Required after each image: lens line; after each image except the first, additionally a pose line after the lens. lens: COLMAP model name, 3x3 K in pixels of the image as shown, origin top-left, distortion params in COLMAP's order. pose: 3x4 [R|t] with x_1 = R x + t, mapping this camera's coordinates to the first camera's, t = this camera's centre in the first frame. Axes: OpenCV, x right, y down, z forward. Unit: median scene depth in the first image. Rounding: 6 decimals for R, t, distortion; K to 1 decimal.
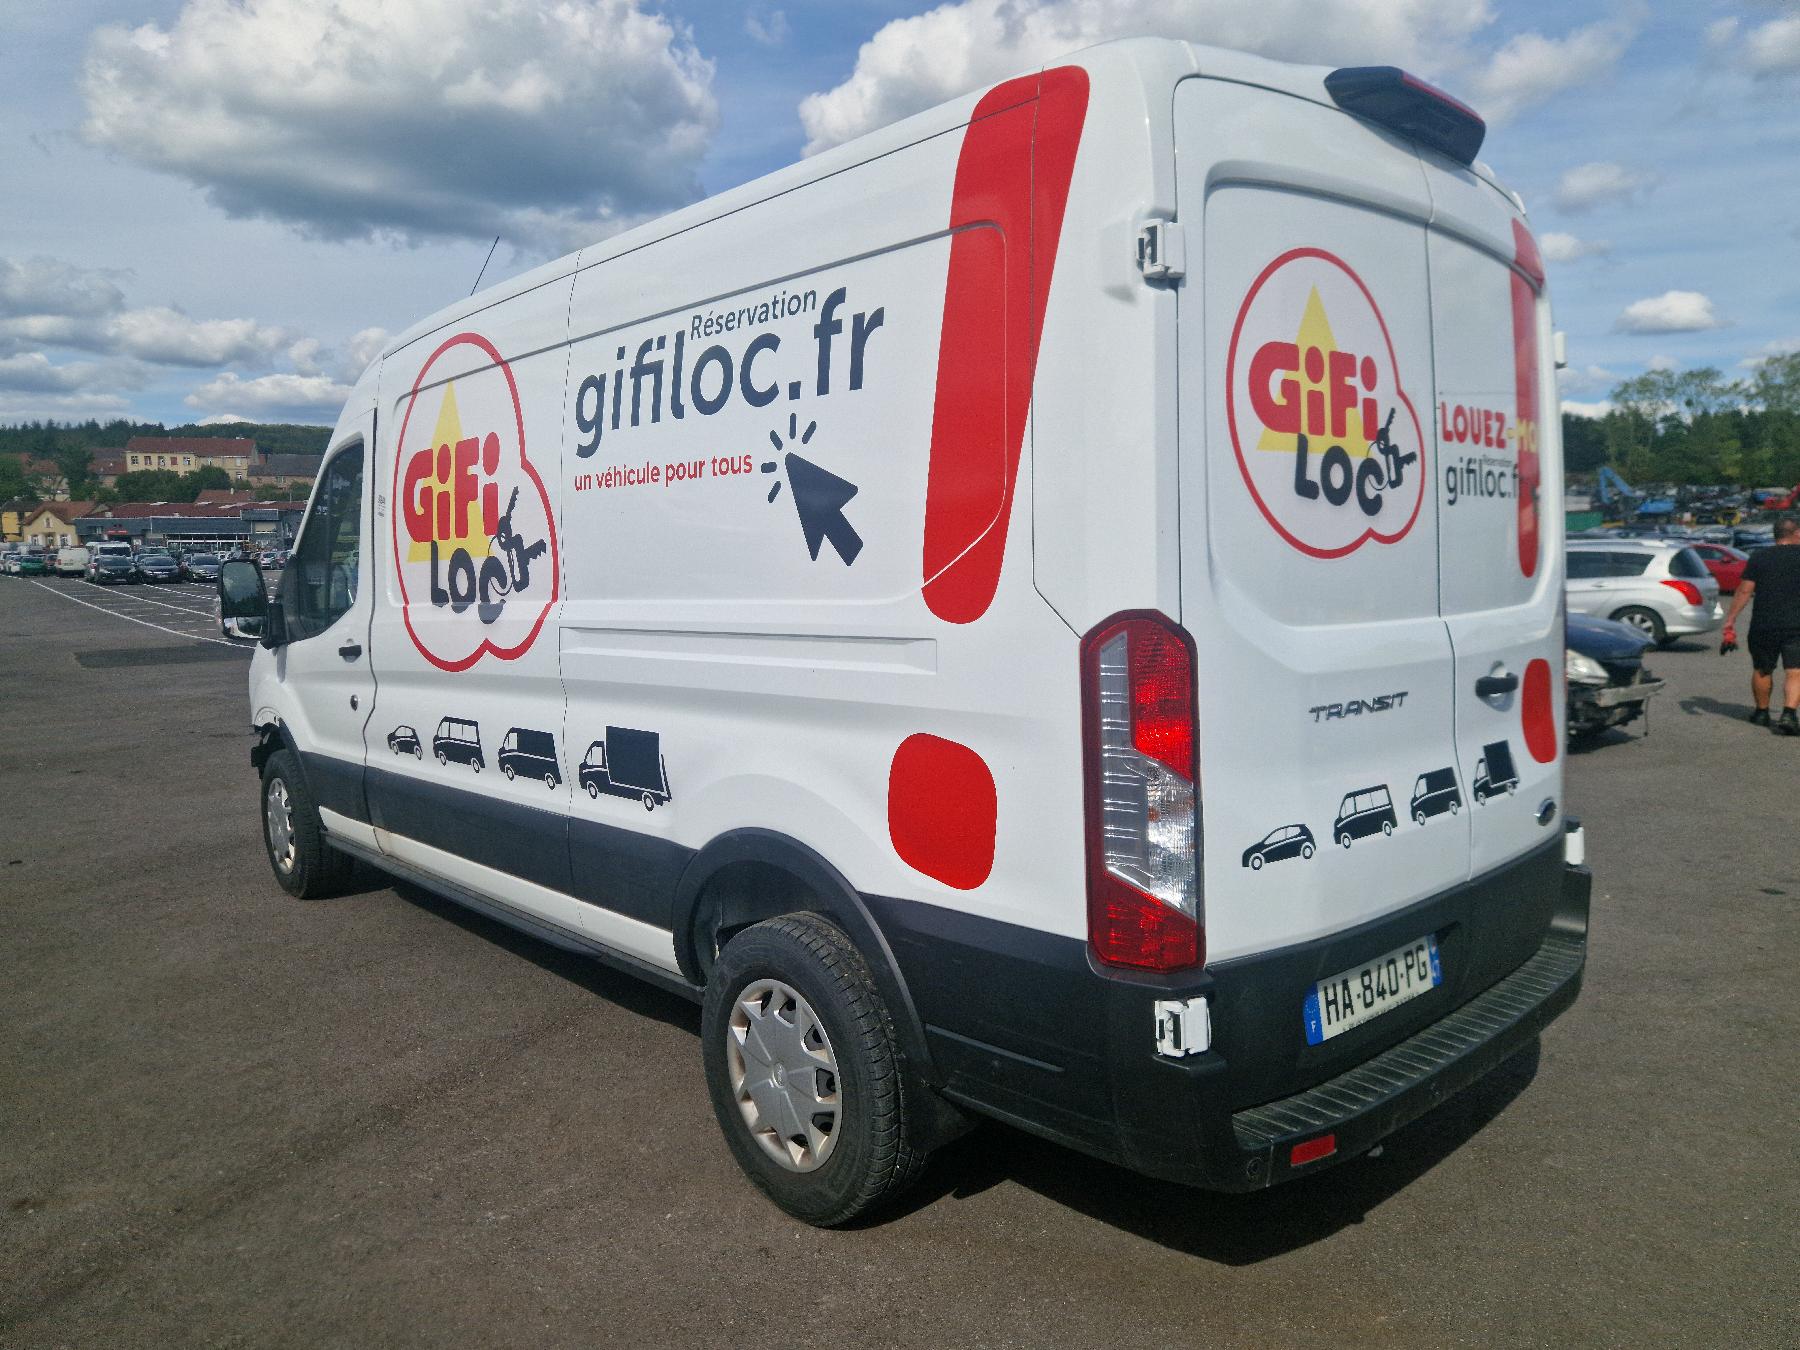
lens RADIAL K [[1220.5, 0, 914.2], [0, 1220.5, 667.8], [0, 0, 1]] dist [0.091951, -0.082293]
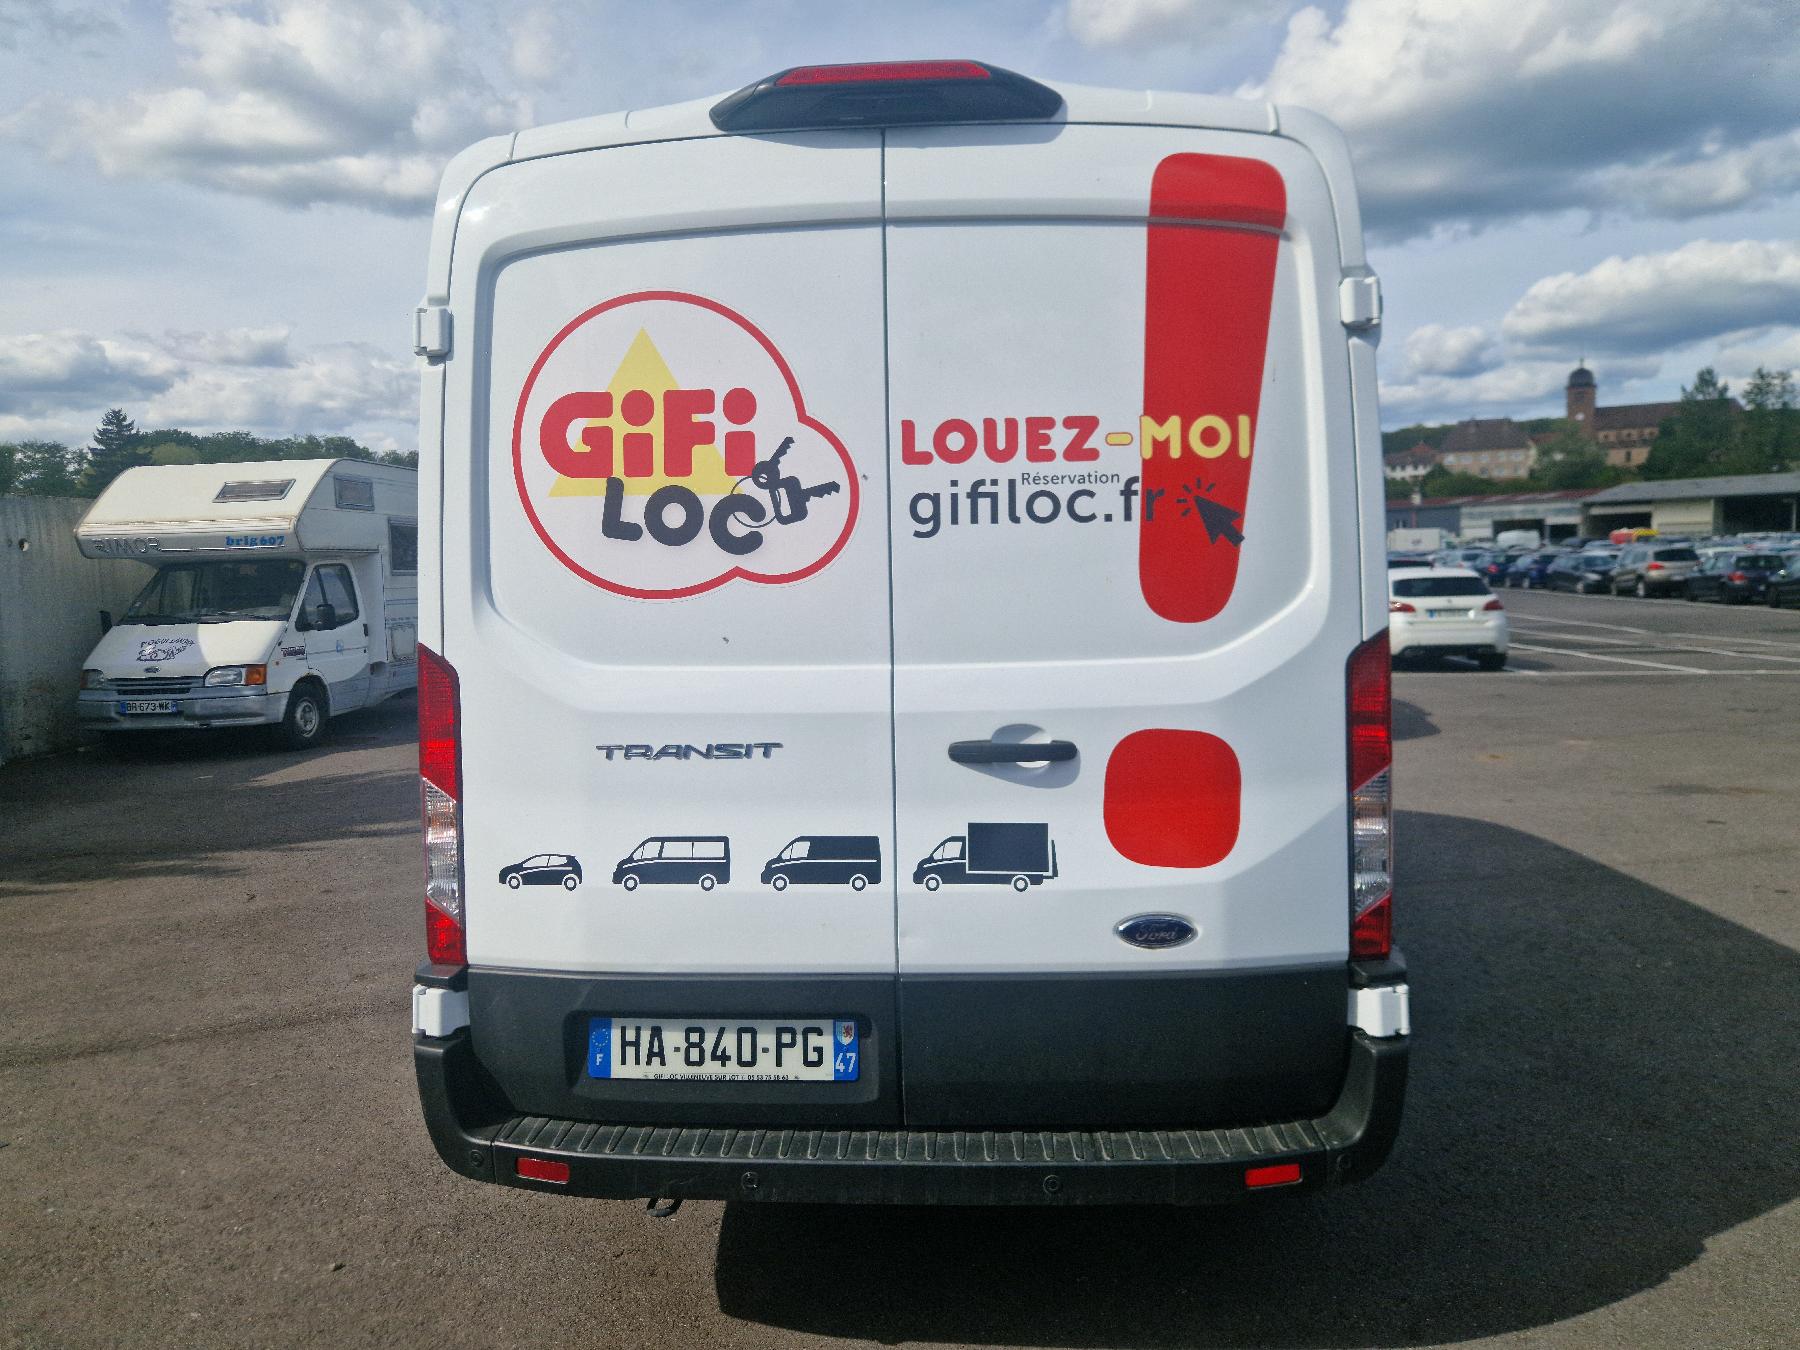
lens RADIAL K [[1220.5, 0, 914.2], [0, 1220.5, 667.8], [0, 0, 1]] dist [0.091951, -0.082293]
pose [[0.692076, 0.050583, -0.720050, 0.905602], [-0.058770, 0.998178, 0.013635, -0.044674], [0.719428, 0.032881, 0.693788, 0.351418]]
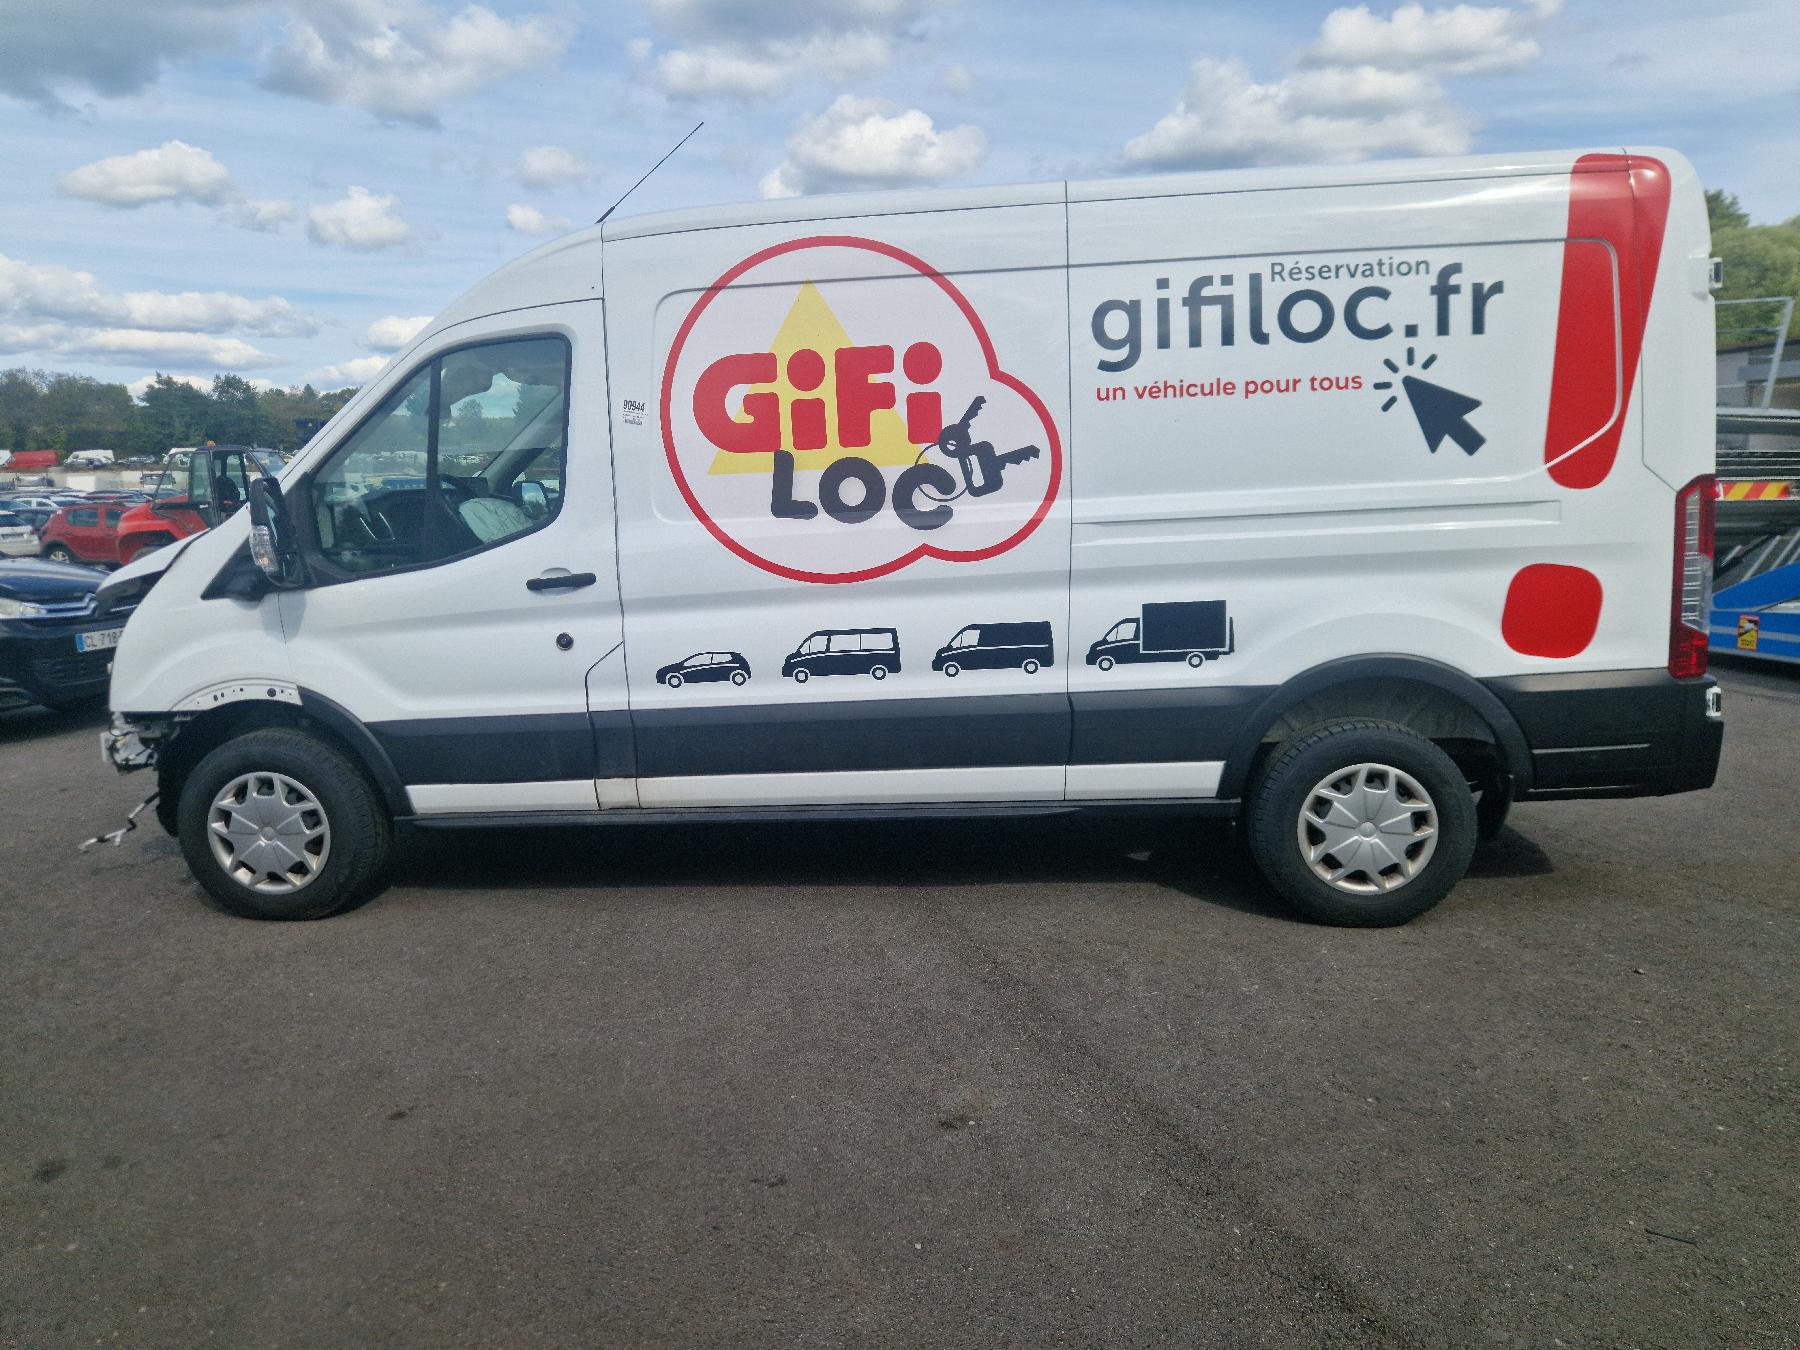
lens RADIAL K [[1220.5, 0, 914.2], [0, 1220.5, 667.8], [0, 0, 1]] dist [0.091951, -0.082293]
pose [[0.712687, -0.105358, 0.693525, -1.519394], [0.081264, 0.994400, 0.067557, 0.014017], [-0.696759, 0.008212, 0.717258, 0.384151]]
